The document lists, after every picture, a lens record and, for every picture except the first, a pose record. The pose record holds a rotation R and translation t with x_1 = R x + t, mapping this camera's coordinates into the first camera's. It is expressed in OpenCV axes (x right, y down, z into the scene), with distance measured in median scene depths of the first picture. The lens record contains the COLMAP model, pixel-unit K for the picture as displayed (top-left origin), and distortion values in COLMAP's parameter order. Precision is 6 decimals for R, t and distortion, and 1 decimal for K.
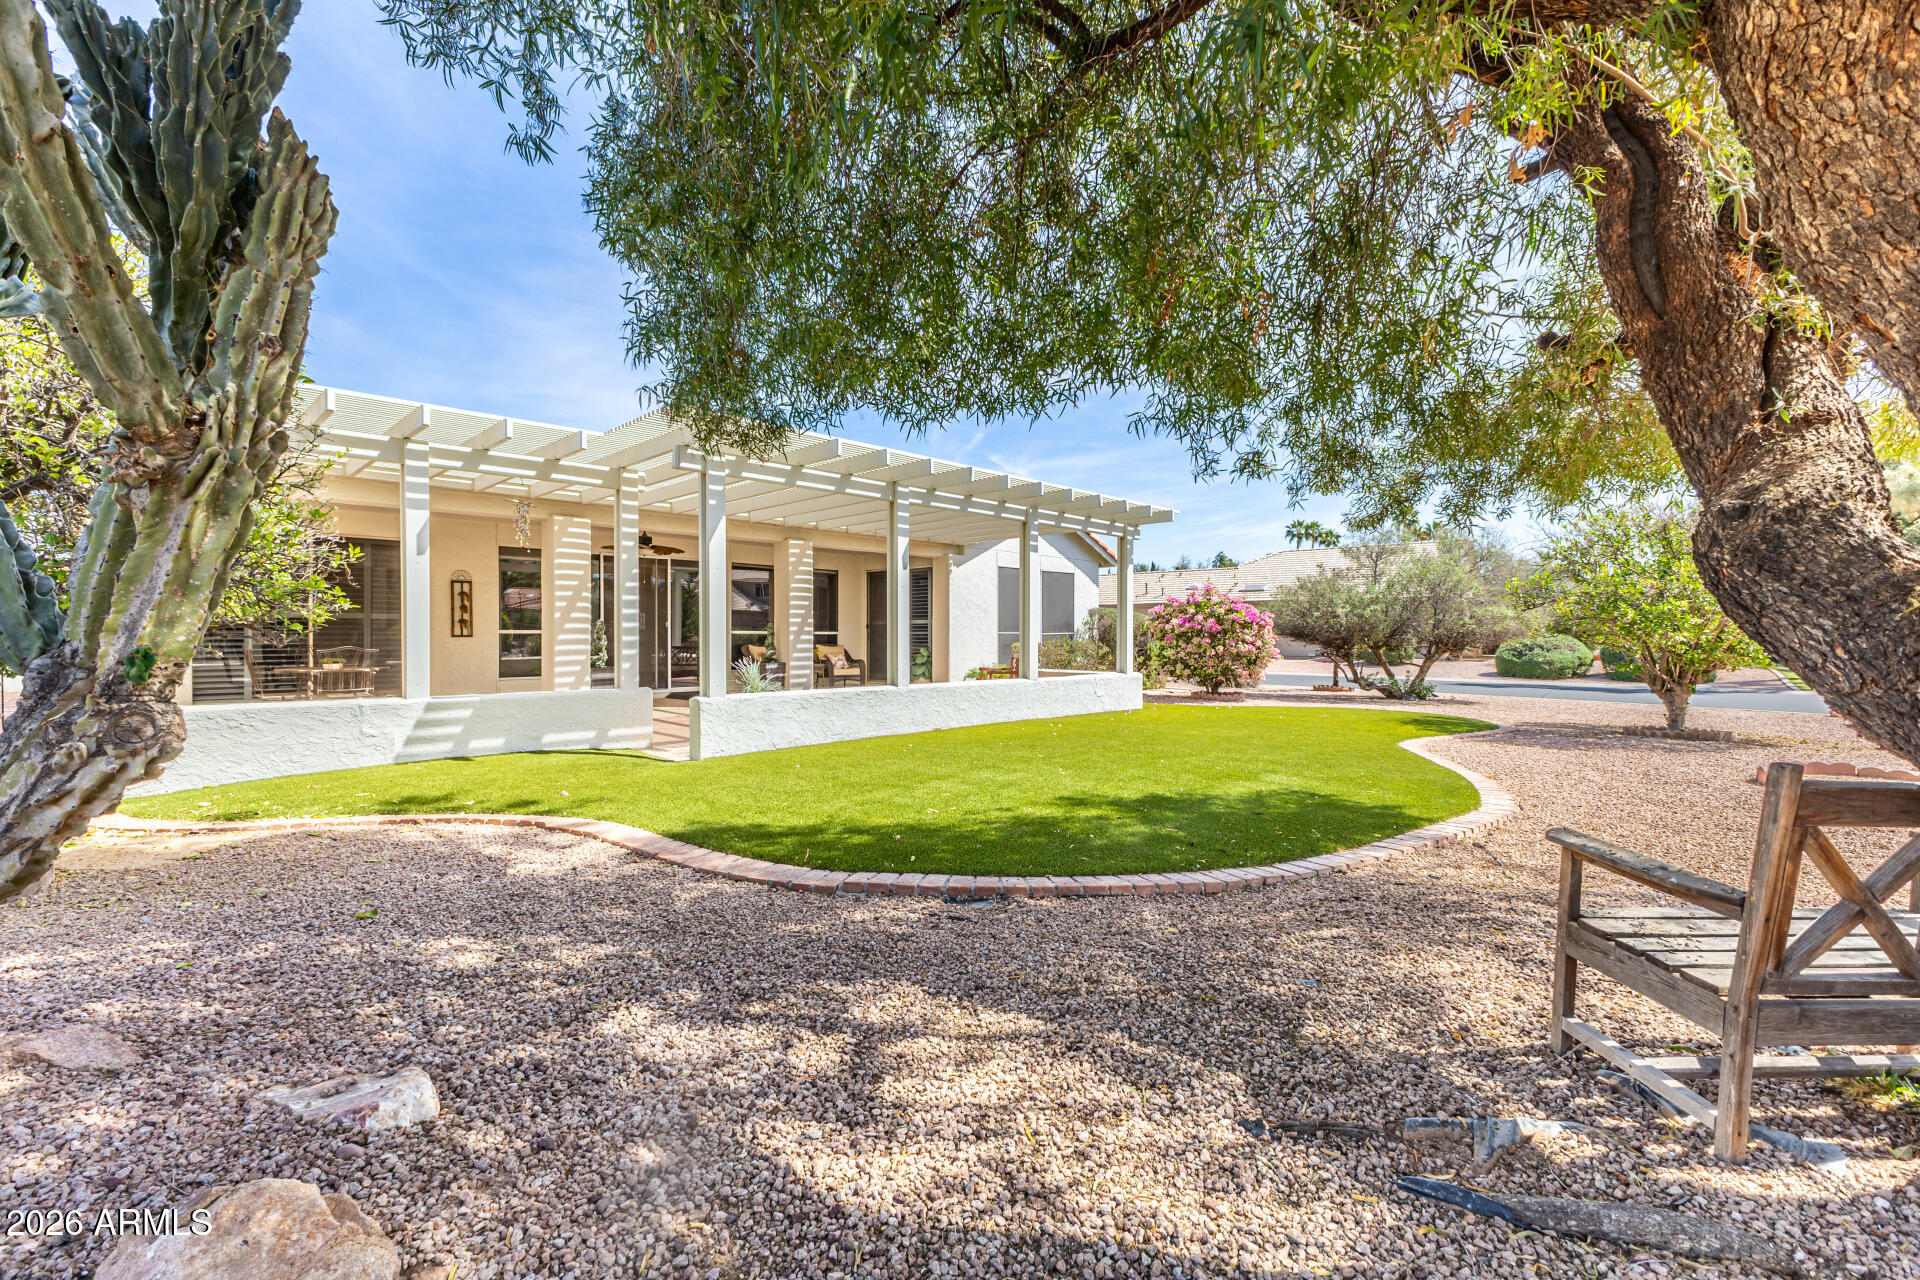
lens RADIAL K [[832.2, 0, 963.3], [0, 832.2, 645.8], [0, 0, 1]] dist [-0.001066, -0.000511]
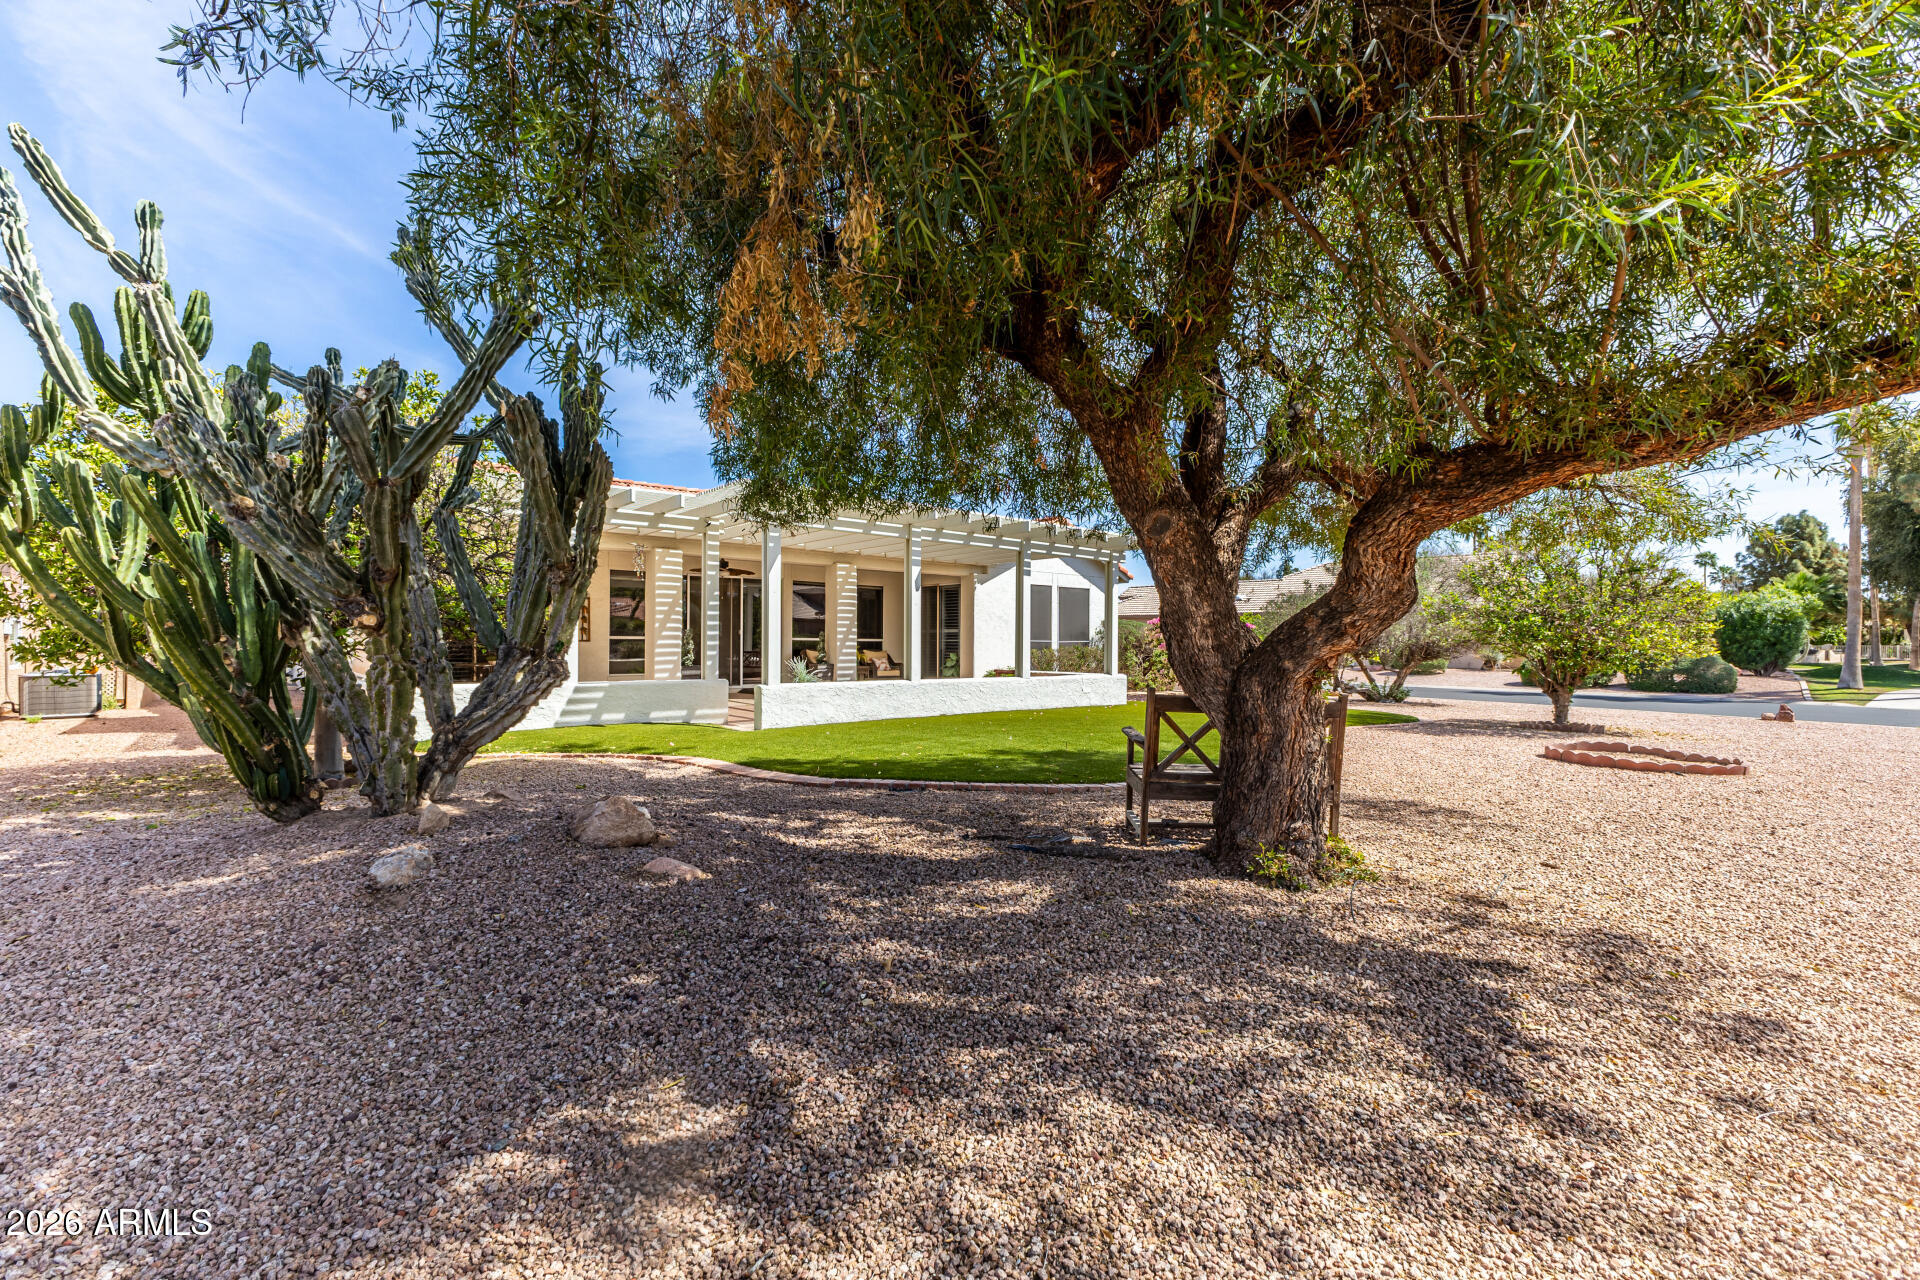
lens RADIAL K [[832.2, 0, 961.6], [0, 832.2, 639.1], [0, 0, 1]] dist [-0.001066, -0.000511]
pose [[0.996495, 0.004754, -0.083517, 0.082490], [-0.006300, 0.999813, -0.018257, 0.005263], [0.083414, 0.018720, 0.996339, -0.223920]]
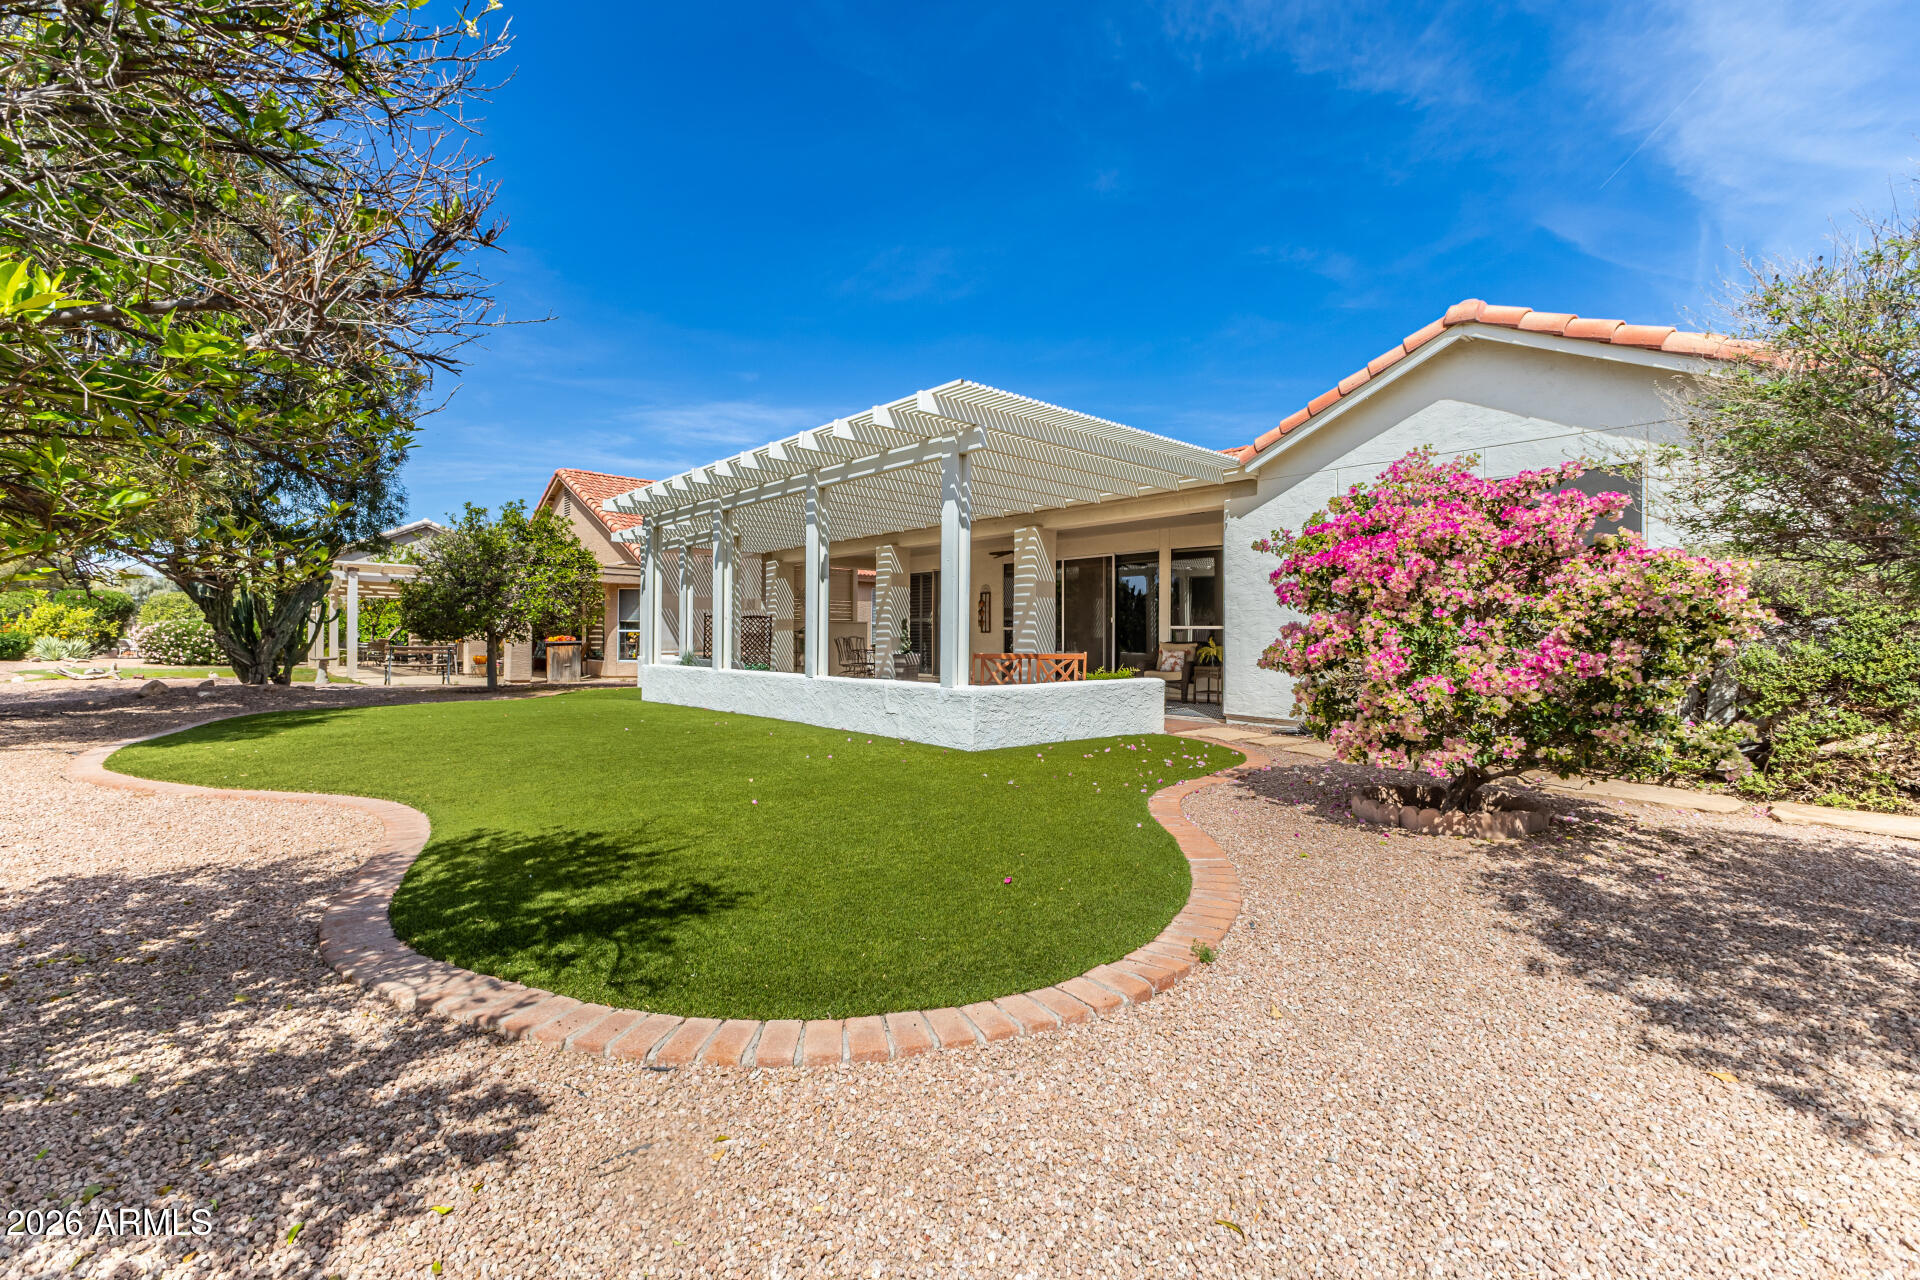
lens RADIAL K [[832.2, 0, 960.6], [0, 832.2, 634.7], [0, 0, 1]] dist [-0.001066, -0.000511]
pose [[-0.081004, -0.009710, -0.996666, 0.818187], [-0.018790, 0.999790, -0.008213, 0.003612], [0.996537, 0.018062, -0.081170, 1.092553]]
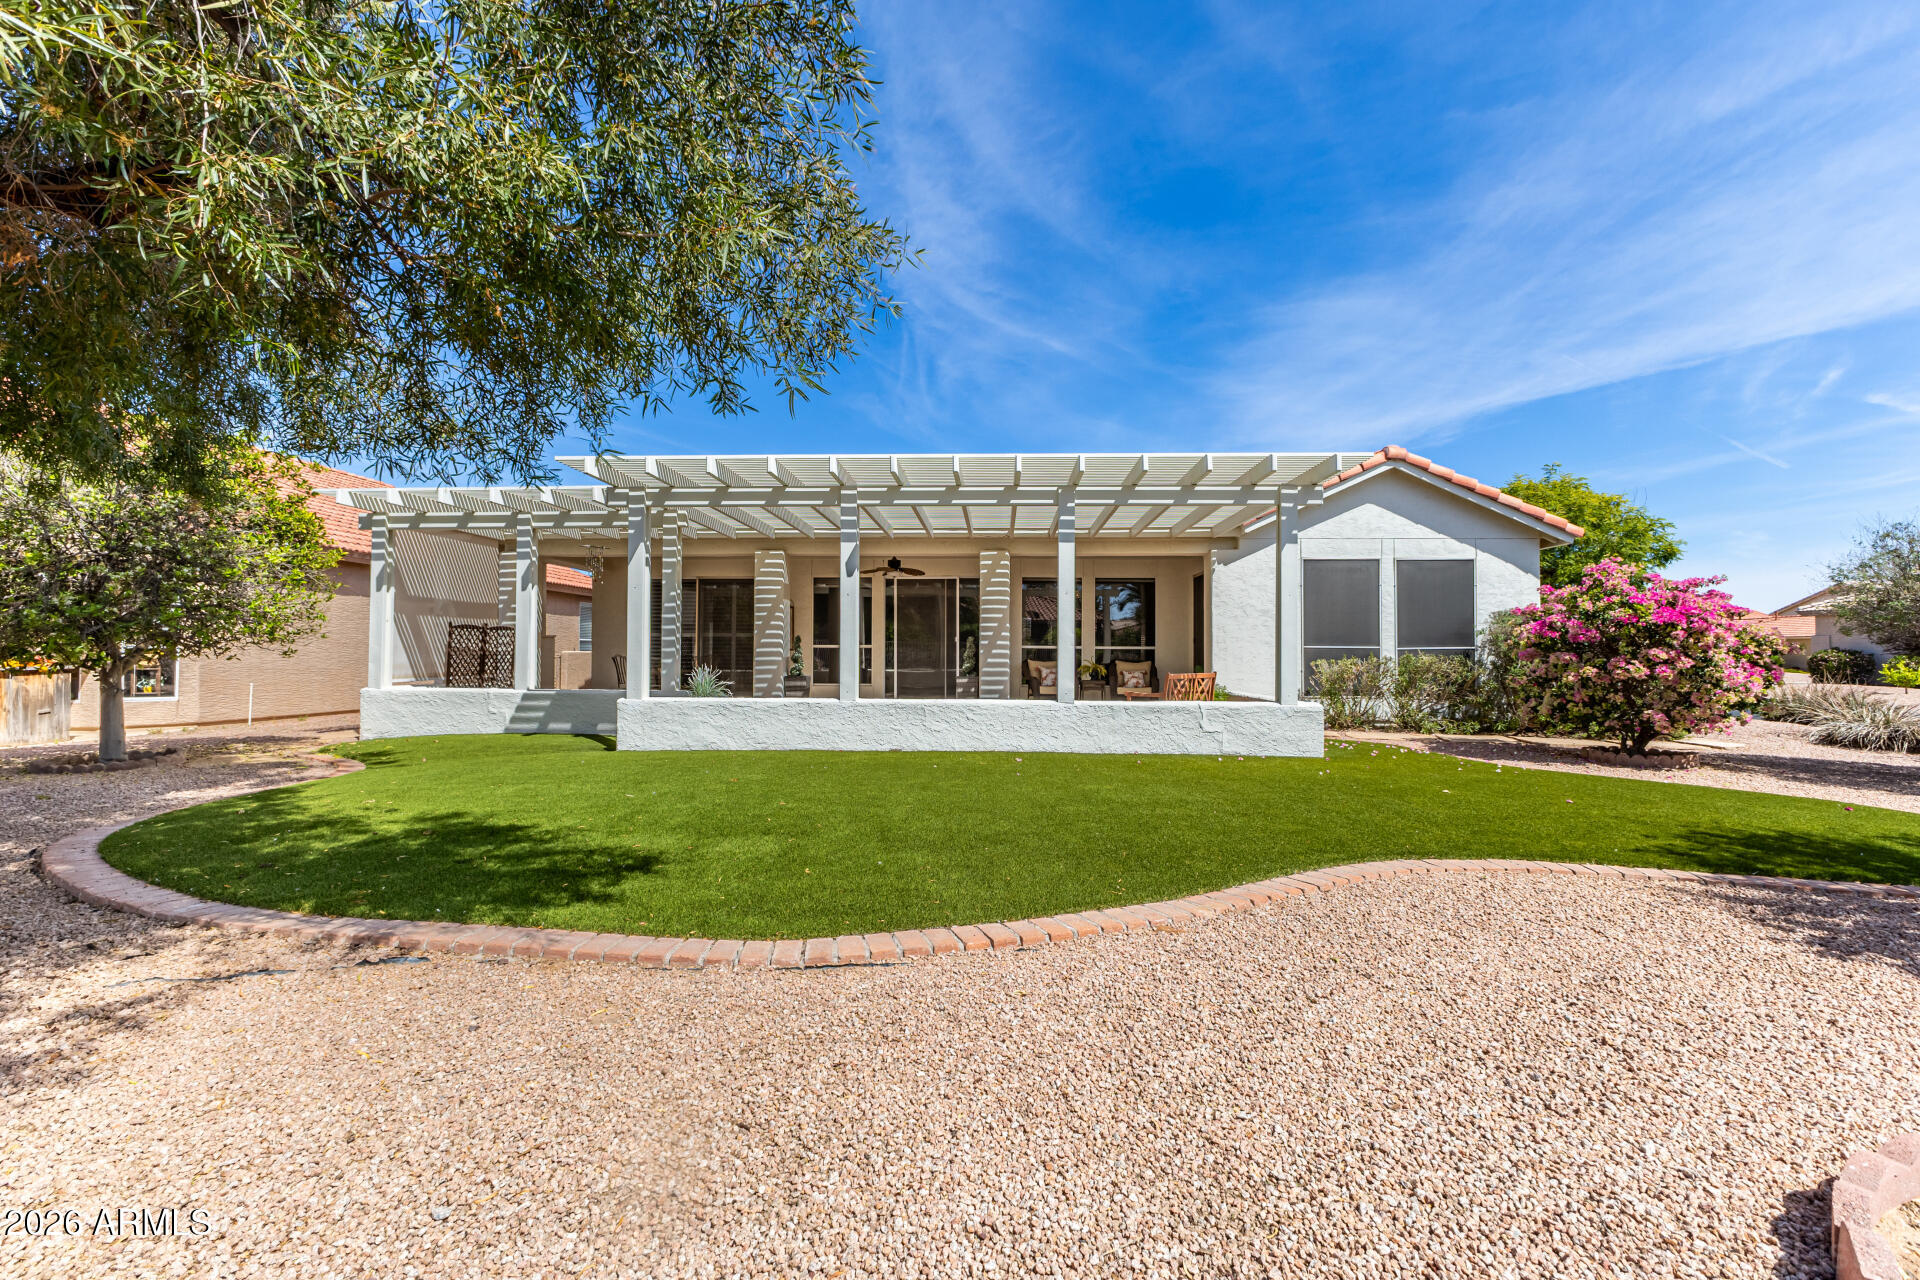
lens RADIAL K [[861.5, 0, 961.9], [0, 861.5, 647.7], [0, 0, 1]] dist [0.003889, 0.000087]
pose [[0.667723, -0.006084, -0.744385, 0.568448], [-0.013205, 0.999712, -0.020017, 0.005865], [0.744292, 0.023195, 0.667451, 0.340183]]
